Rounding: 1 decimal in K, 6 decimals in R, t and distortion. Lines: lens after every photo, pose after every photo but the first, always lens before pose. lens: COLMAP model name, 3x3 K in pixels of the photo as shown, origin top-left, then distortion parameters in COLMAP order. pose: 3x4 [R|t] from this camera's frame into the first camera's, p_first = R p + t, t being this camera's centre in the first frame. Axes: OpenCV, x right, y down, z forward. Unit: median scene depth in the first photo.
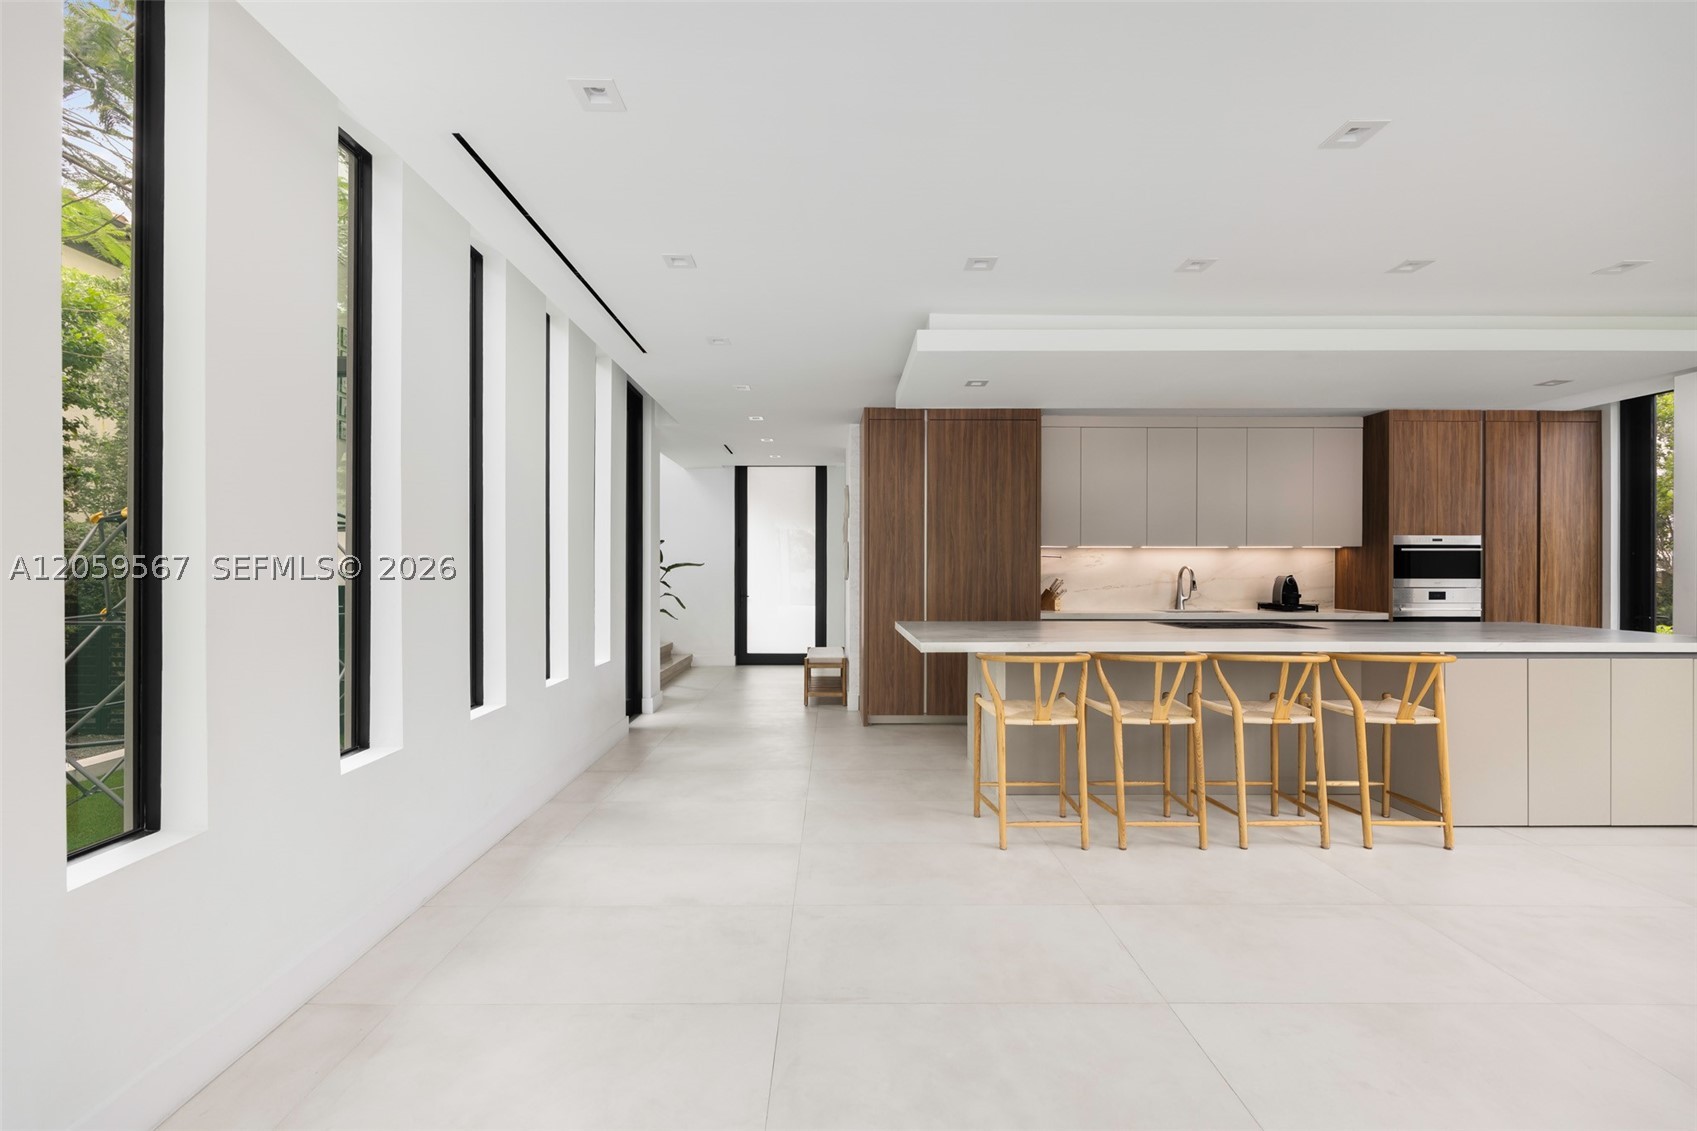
lens RADIAL K [[661.6, 0, 838.8], [0, 661.6, 567.2], [0, 0, 1]] dist [-0.000342, -0.000080]
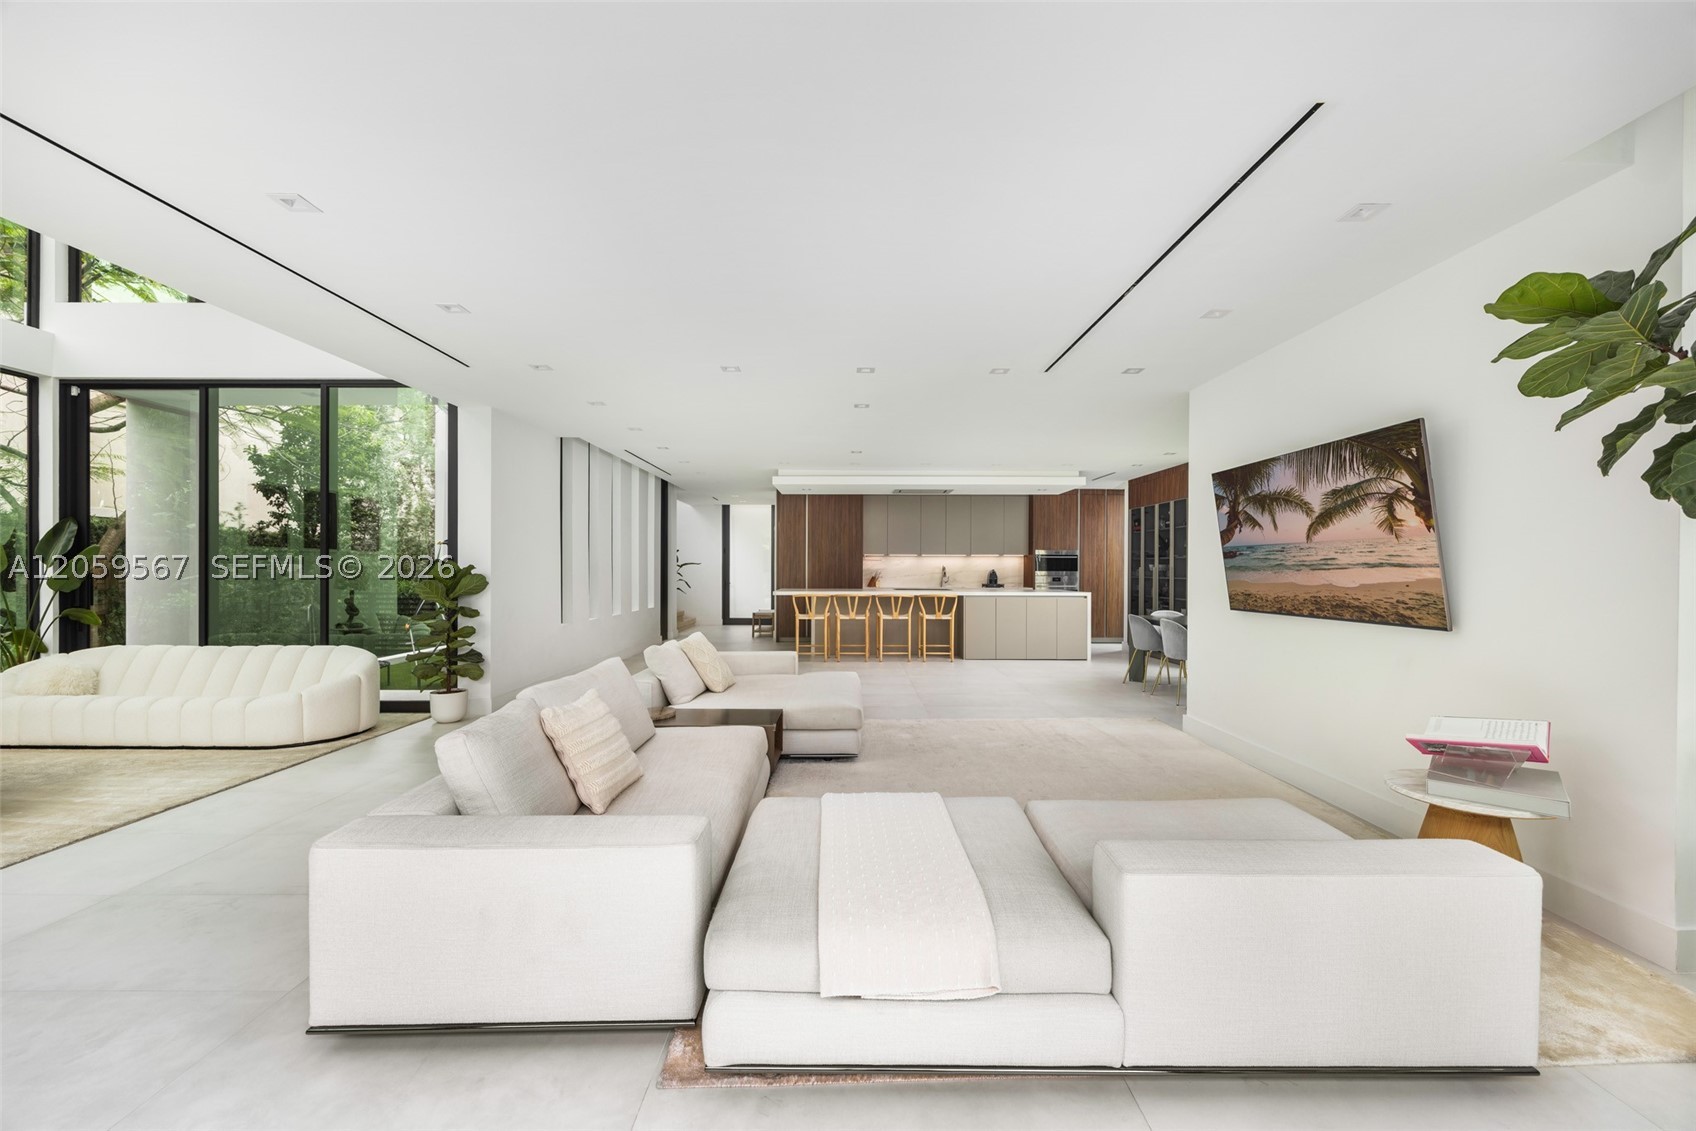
lens RADIAL K [[663.2, 0, 852.5], [0, 663.2, 572.0], [0, 0, 1]] dist [-0.000774, -0.000257]
pose [[0.999993, 0.002231, -0.002986, 0.279858], [-0.002210, 0.999972, 0.007143, 0.005921], [0.003002, -0.007136, 0.999970, -1.056308]]
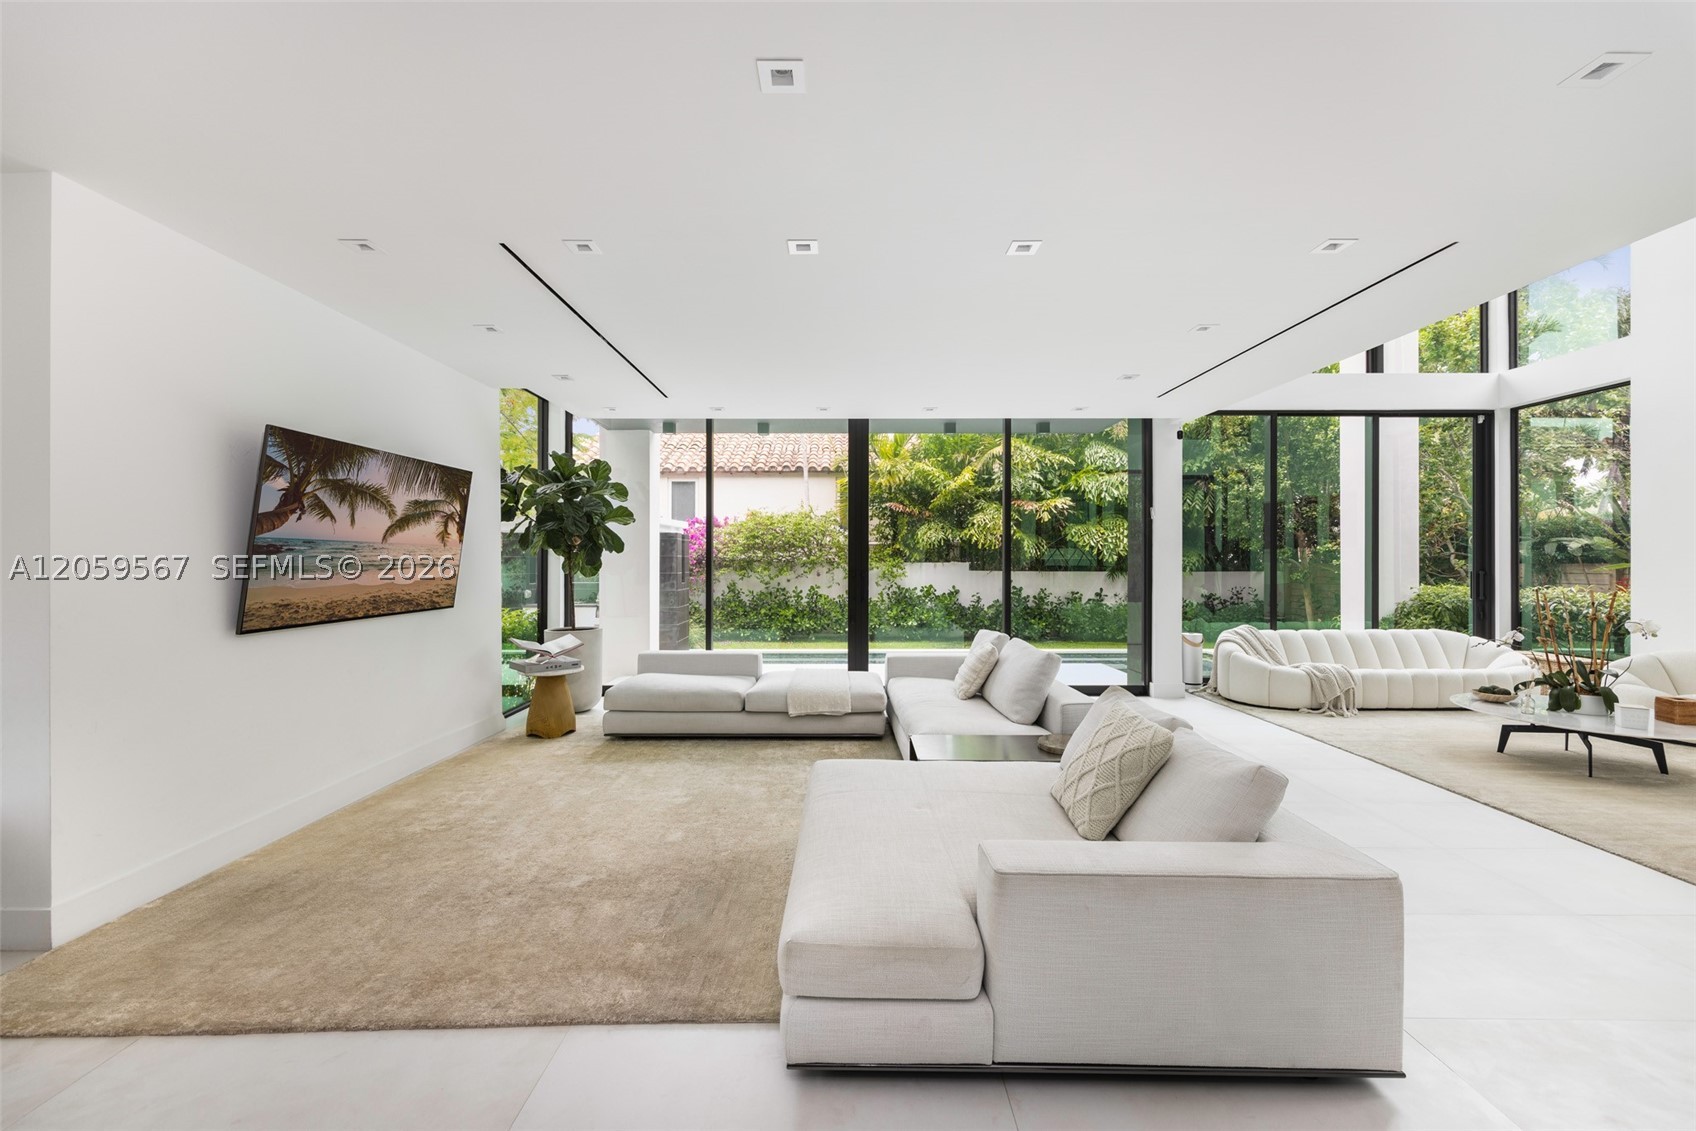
lens RADIAL K [[669.3, 0, 847.8], [0, 669.3, 560.7], [0, 0, 1]] dist [0.000147, -0.000062]
pose [[-0.999970, -0.001351, 0.007687, 0.254066], [-0.001388, 0.999987, -0.004817, 0.000818], [-0.007681, -0.004827, -0.999959, 0.294173]]
